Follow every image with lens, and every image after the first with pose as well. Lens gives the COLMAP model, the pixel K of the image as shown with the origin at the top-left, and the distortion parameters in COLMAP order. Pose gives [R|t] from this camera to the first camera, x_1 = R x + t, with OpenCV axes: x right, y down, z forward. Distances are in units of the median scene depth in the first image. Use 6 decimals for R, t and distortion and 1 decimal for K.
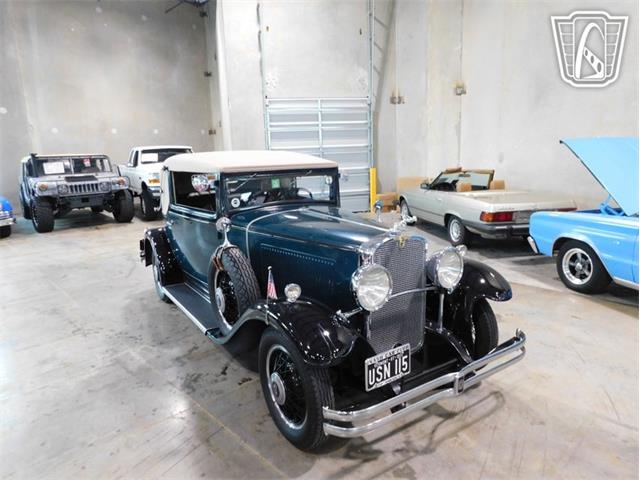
lens RADIAL K [[419.1, 0, 314.7], [0, 419.1, 236.7], [0, 0, 1]] dist [-0.072982, 0.054938]
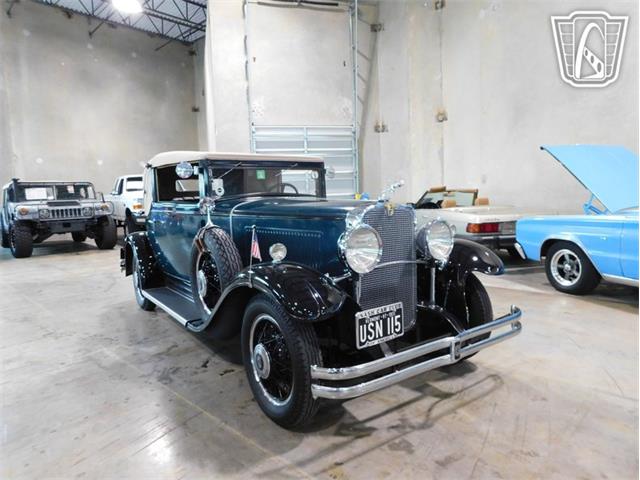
lens RADIAL K [[419.1, 0, 314.7], [0, 419.1, 236.7], [0, 0, 1]] dist [-0.072982, 0.054938]
pose [[0.999440, -0.005203, 0.033061, -0.000288], [0.008494, 0.994931, -0.100199, 0.137769], [-0.032372, 0.100423, 0.994418, 0.034415]]
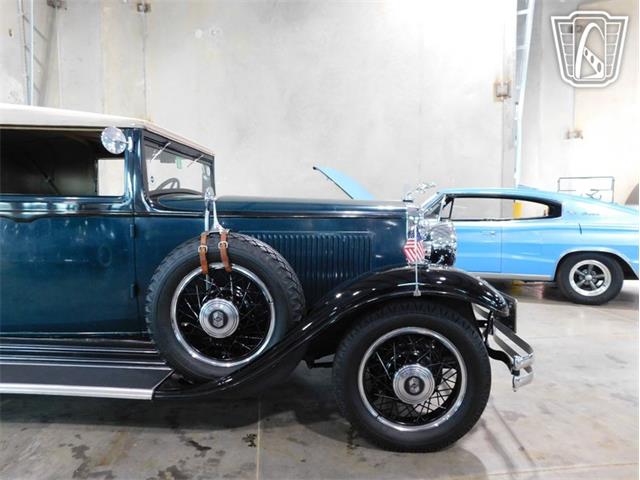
lens RADIAL K [[419.1, 0, 314.7], [0, 419.1, 236.7], [0, 0, 1]] dist [-0.072982, 0.054938]
pose [[0.600494, -0.023348, 0.799288, -0.609082], [0.138820, 0.987439, -0.075450, 0.094999], [-0.787487, 0.156265, 0.596193, 0.481085]]
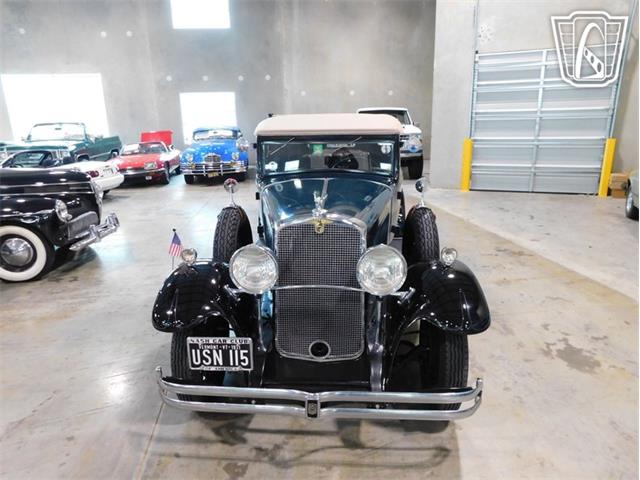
lens RADIAL K [[419.1, 0, 314.7], [0, 419.1, 236.7], [0, 0, 1]] dist [-0.072982, 0.054938]
pose [[0.808400, 0.170001, -0.563550, 0.544653], [-0.120204, 0.984890, 0.124673, -0.056124], [0.576229, -0.033044, 0.816620, 0.247452]]
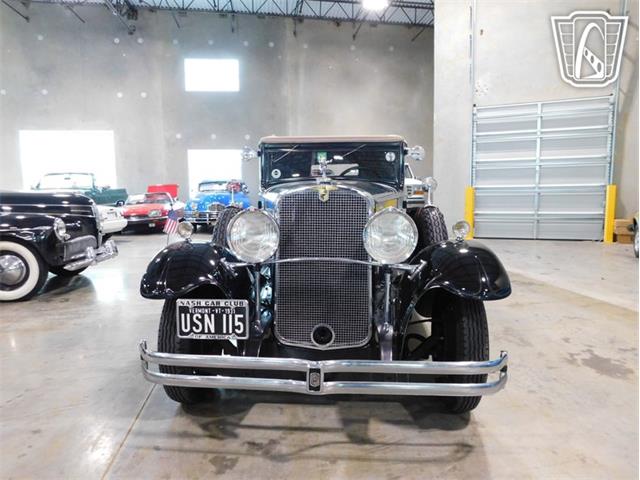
lens RADIAL K [[419.1, 0, 314.7], [0, 419.1, 236.7], [0, 0, 1]] dist [-0.072982, 0.054938]
pose [[0.803995, 0.087362, -0.588183, 0.539247], [-0.131944, 0.990701, -0.033209, 0.099087], [0.579812, 0.104307, 0.808046, 0.283752]]
